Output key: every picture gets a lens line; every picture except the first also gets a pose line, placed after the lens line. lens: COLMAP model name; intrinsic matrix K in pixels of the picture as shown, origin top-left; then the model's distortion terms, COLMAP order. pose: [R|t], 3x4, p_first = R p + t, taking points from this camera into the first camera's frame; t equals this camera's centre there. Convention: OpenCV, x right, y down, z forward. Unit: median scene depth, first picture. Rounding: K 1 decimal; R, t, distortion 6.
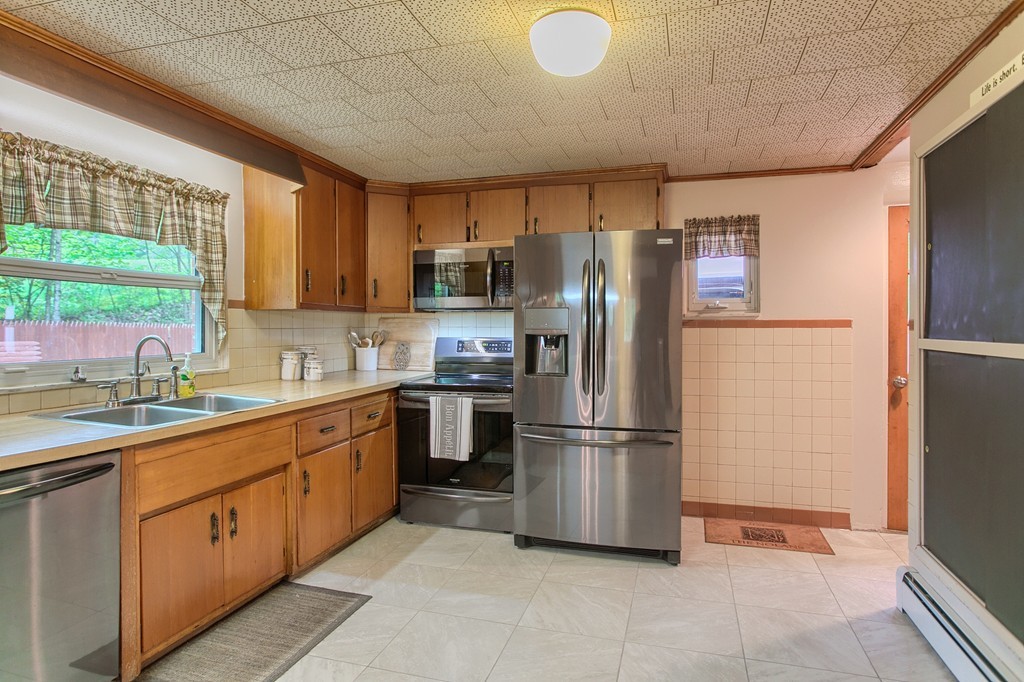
lens RADIAL K [[581.8, 0, 505.2], [0, 581.8, 332.3], [0, 0, 1]] dist [-0.009031, 0.006193]
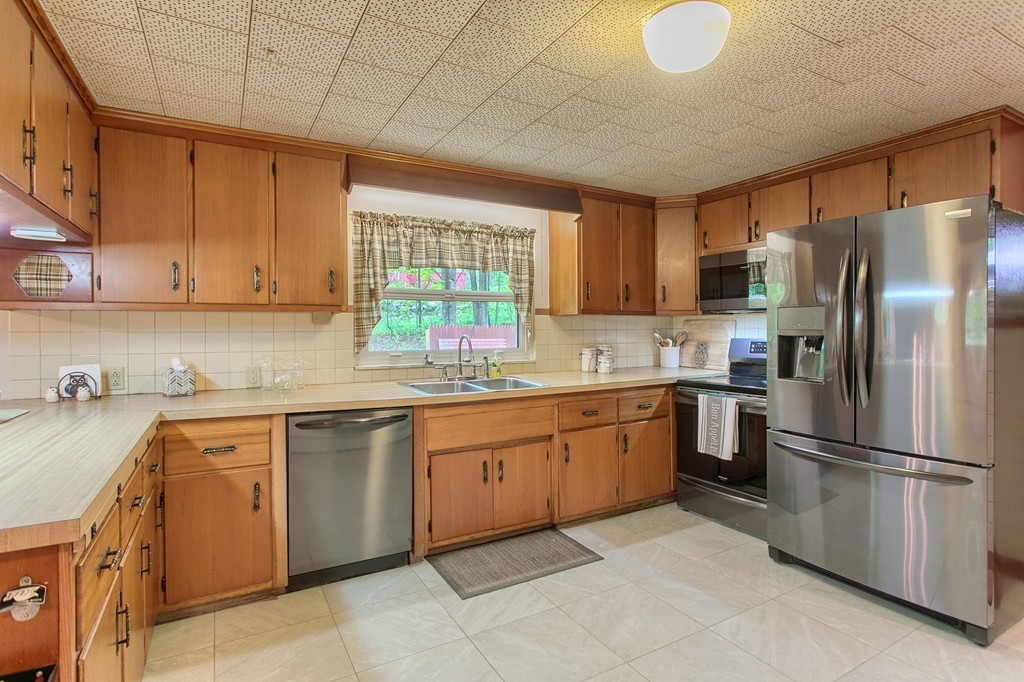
lens RADIAL K [[511.9, 0, 513.0], [0, 511.9, 333.0], [0, 0, 1]] dist [-0.003335, 0.005064]
pose [[0.730596, 0.002121, -0.682806, 0.279617], [-0.002524, 0.999997, 0.000406, 0.000042], [0.682805, 0.001427, 0.730599, 0.098500]]
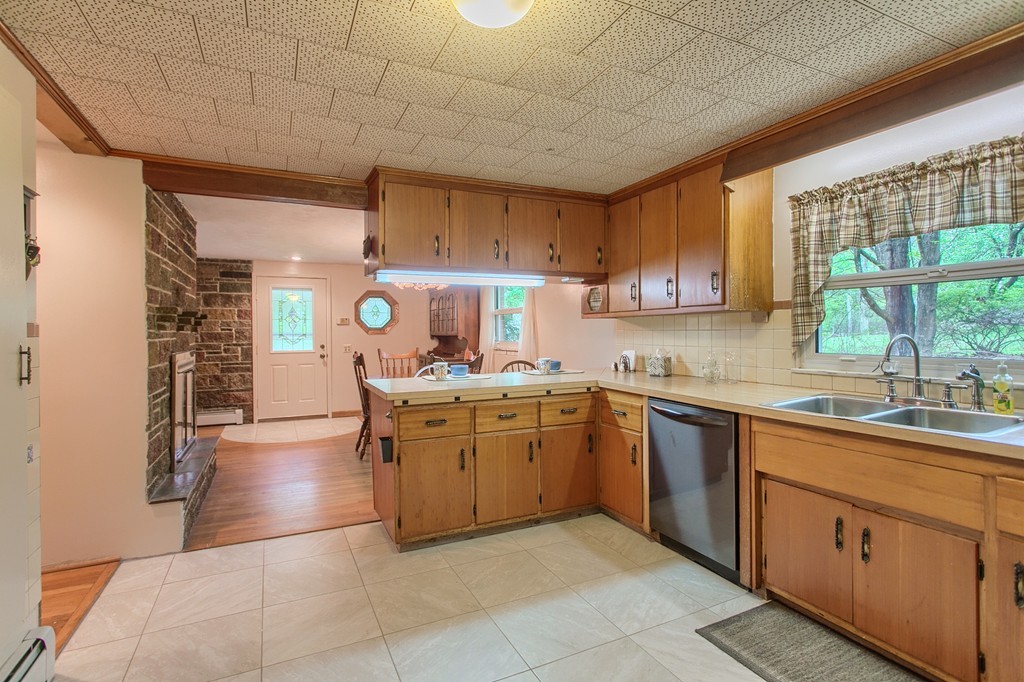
lens RADIAL K [[511.9, 0, 516.7], [0, 511.9, 333.3], [0, 0, 1]] dist [-0.003335, 0.005064]
pose [[-0.729740, 0.007992, -0.683678, 0.337310], [0.001383, 0.999947, 0.010214, -0.004919], [0.683723, 0.006508, -0.729712, 0.889911]]
